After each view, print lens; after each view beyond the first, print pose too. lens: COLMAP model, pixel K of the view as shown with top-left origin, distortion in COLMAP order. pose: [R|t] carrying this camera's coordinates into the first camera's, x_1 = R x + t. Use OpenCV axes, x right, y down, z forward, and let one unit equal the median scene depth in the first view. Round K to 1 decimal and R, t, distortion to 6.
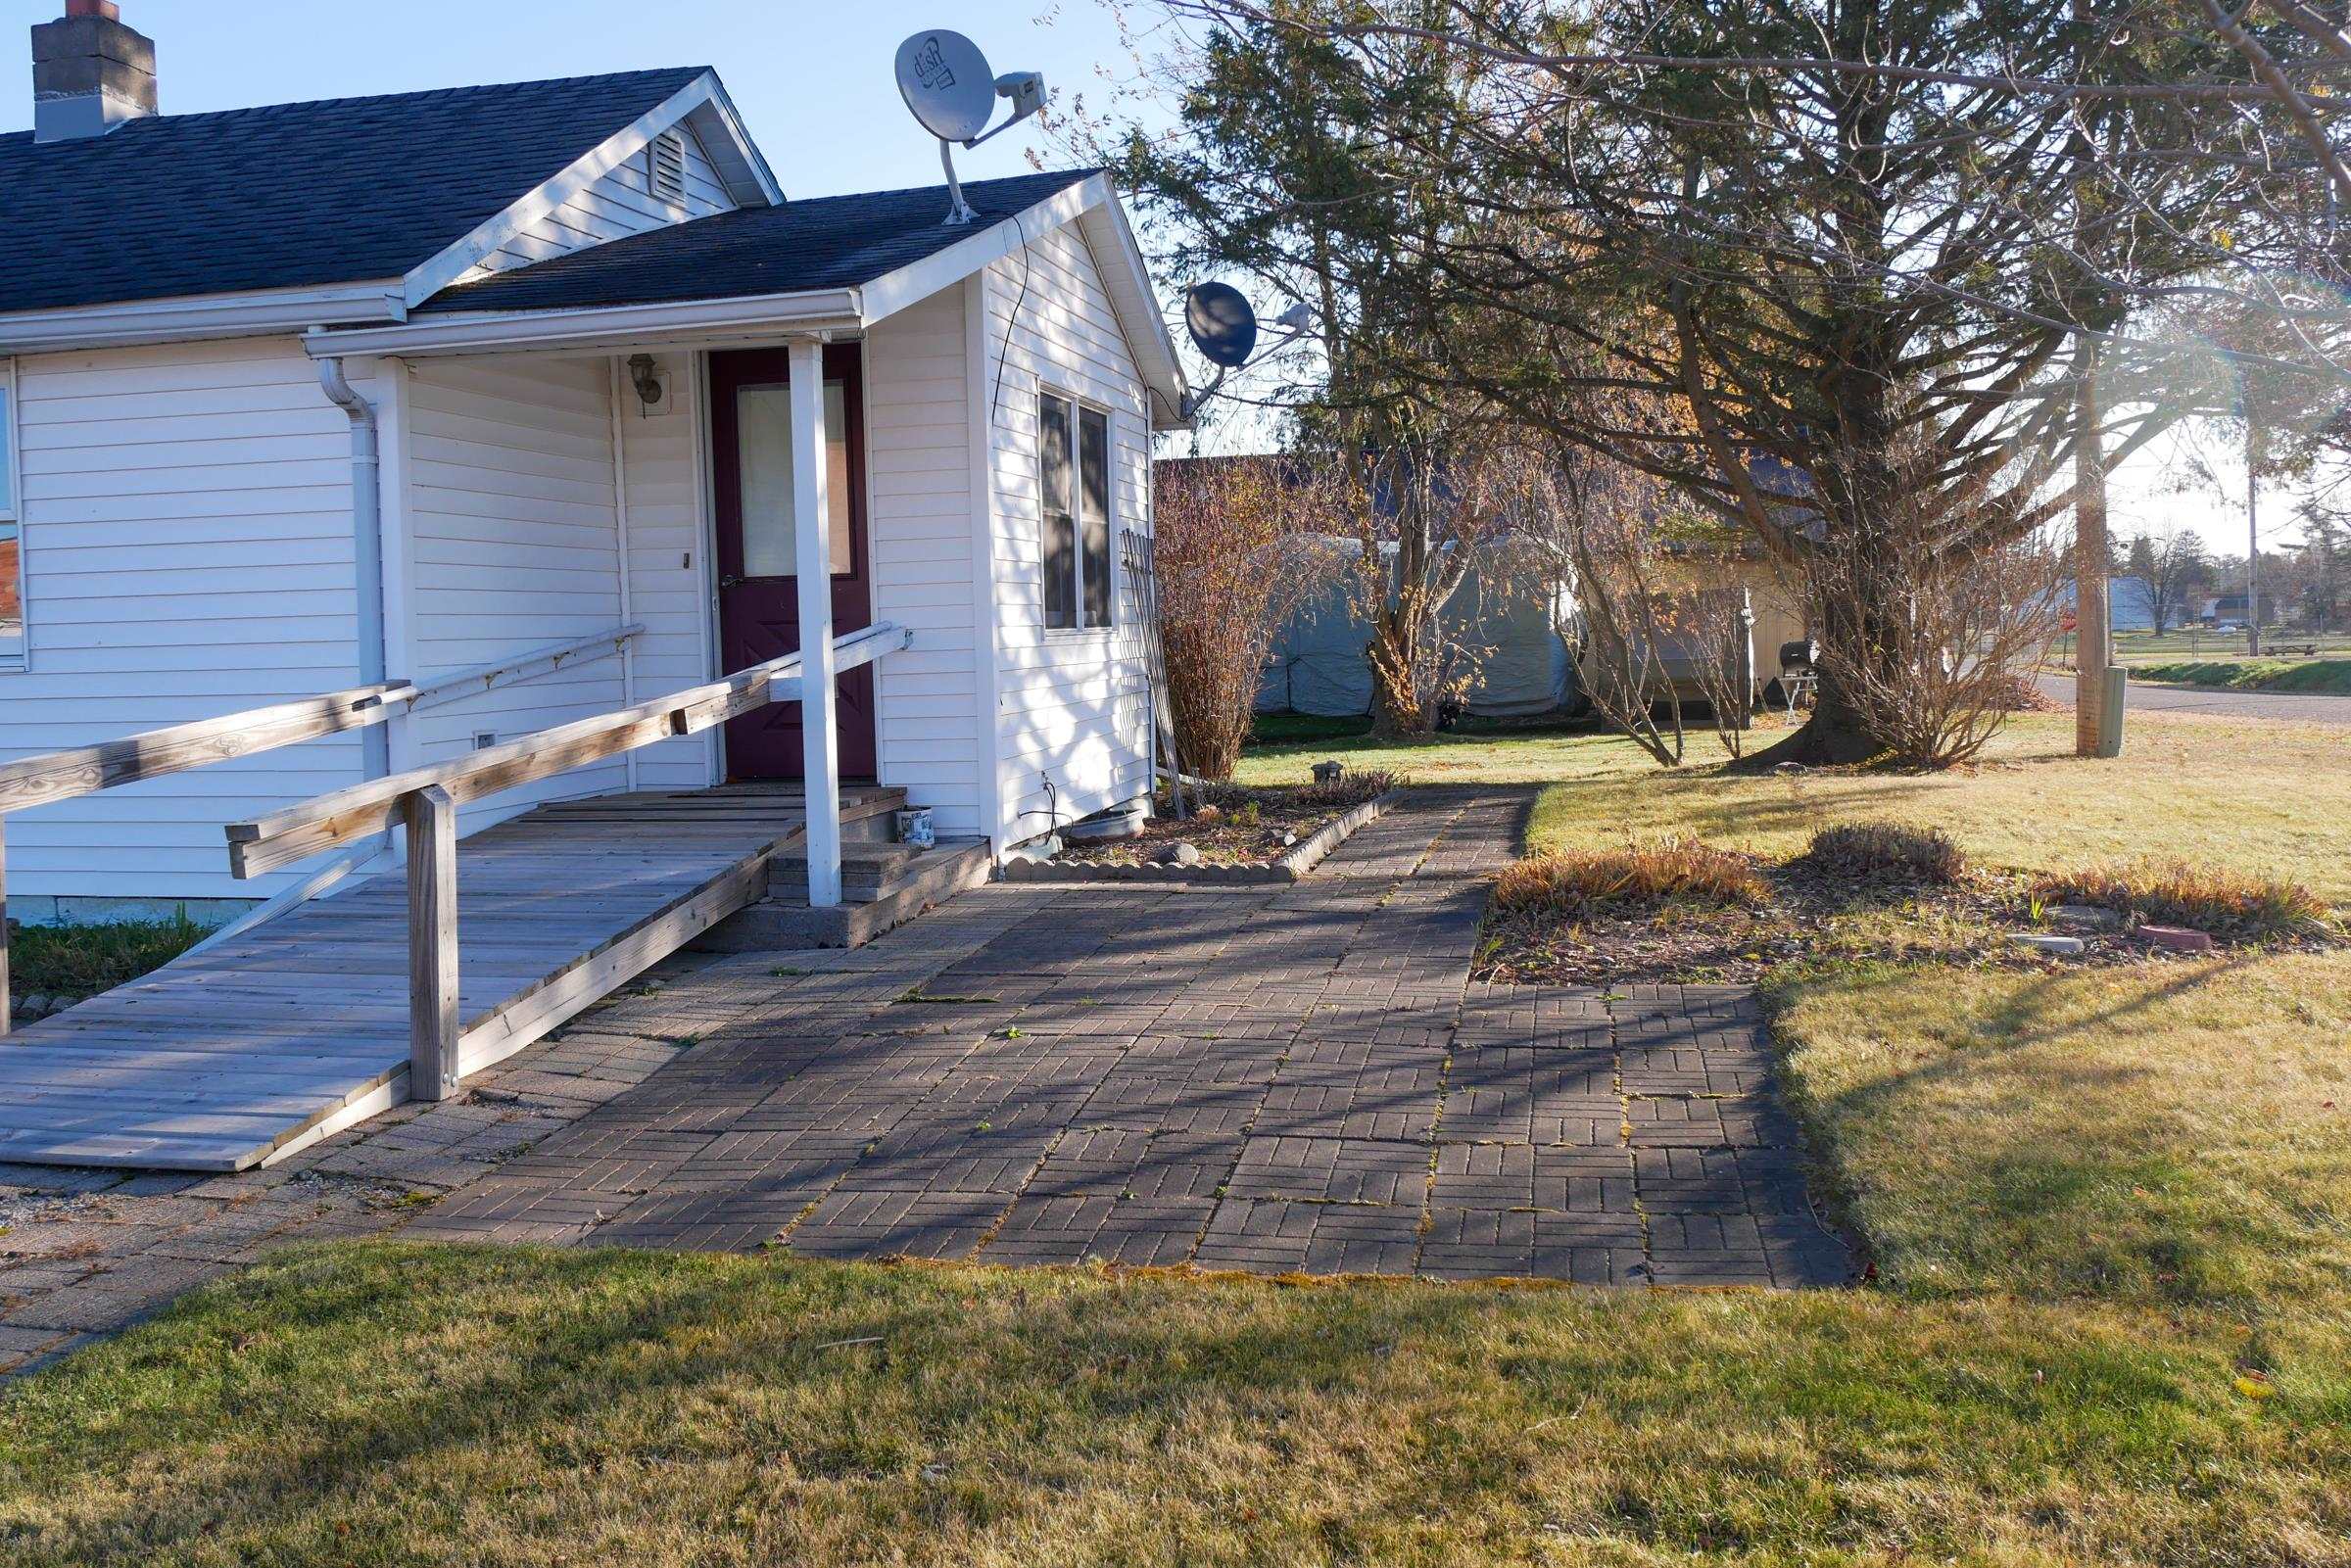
lens RADIAL K [[1987.2, 0, 1175.5], [0, 1987.2, 784.0], [0, 0, 1]] dist [-0.040343, 0.001315]
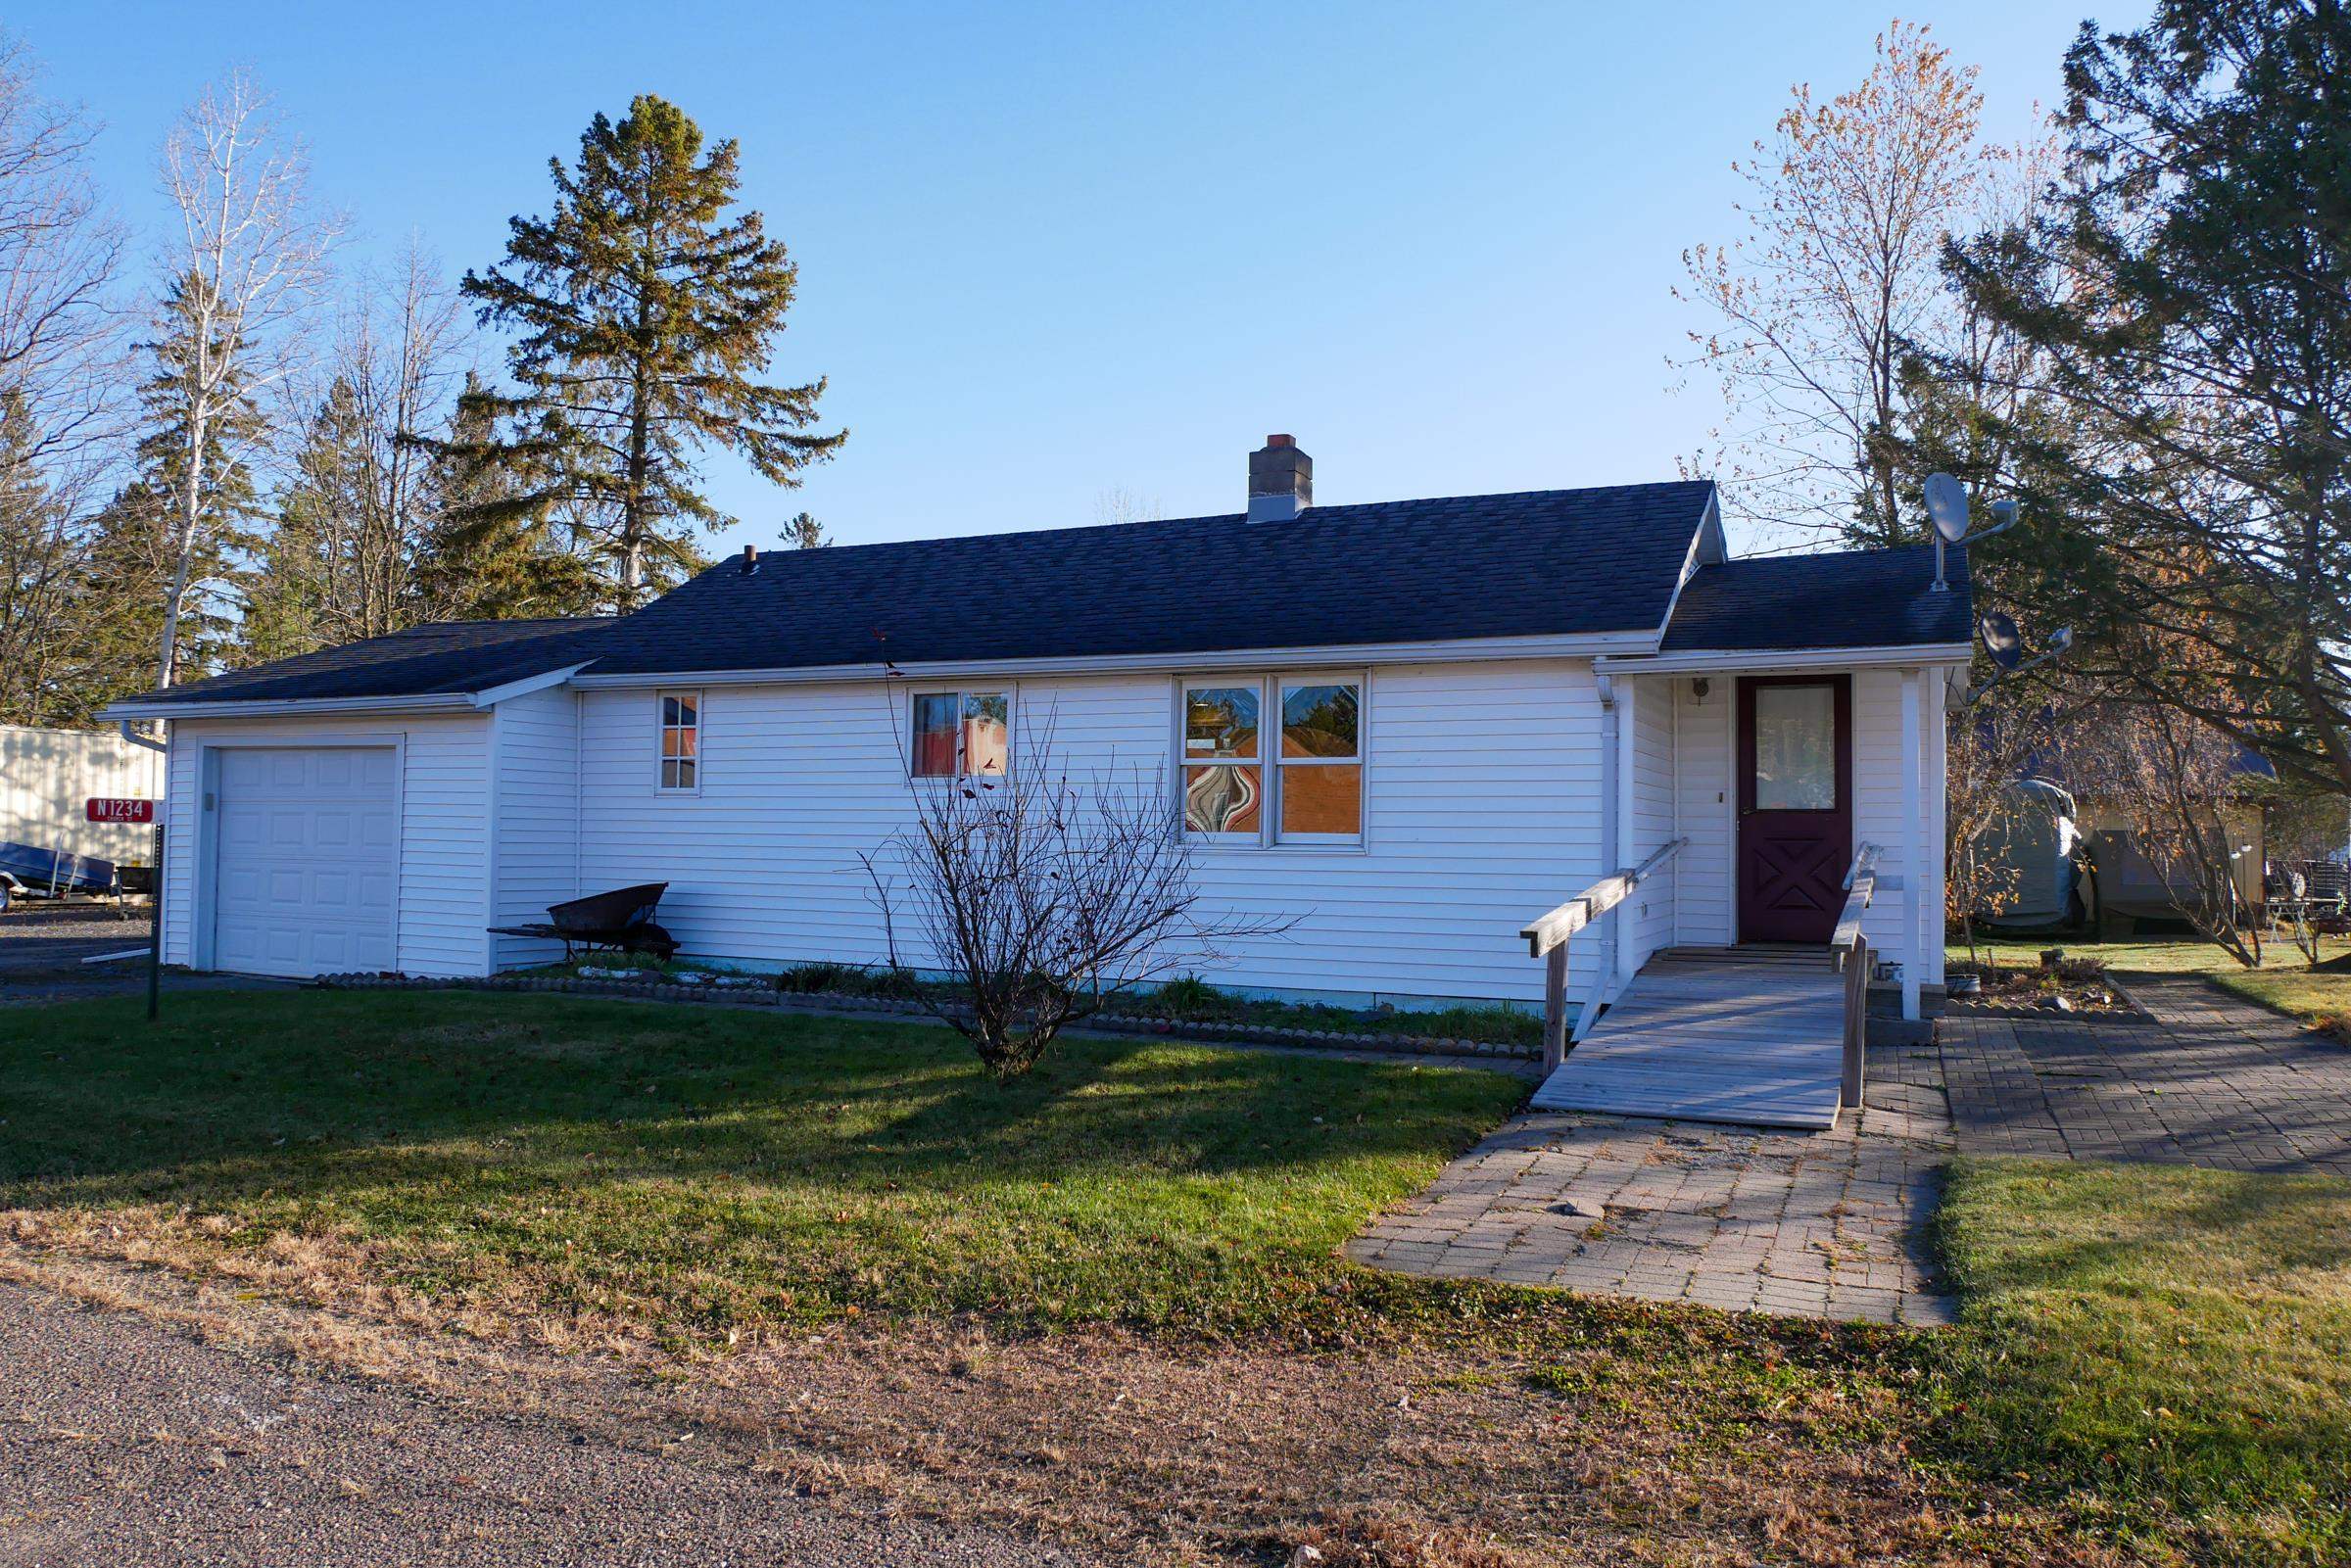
lens RADIAL K [[1666.6, 0, 1175.5], [0, 1666.6, 784.0], [0, 0, 1]] dist [-0.000980, -0.000565]
pose [[0.984958, 0.026329, -0.170777, -0.404917], [-0.044937, 0.993347, -0.106031, 0.031754], [0.166849, 0.112110, 0.979588, -0.326749]]
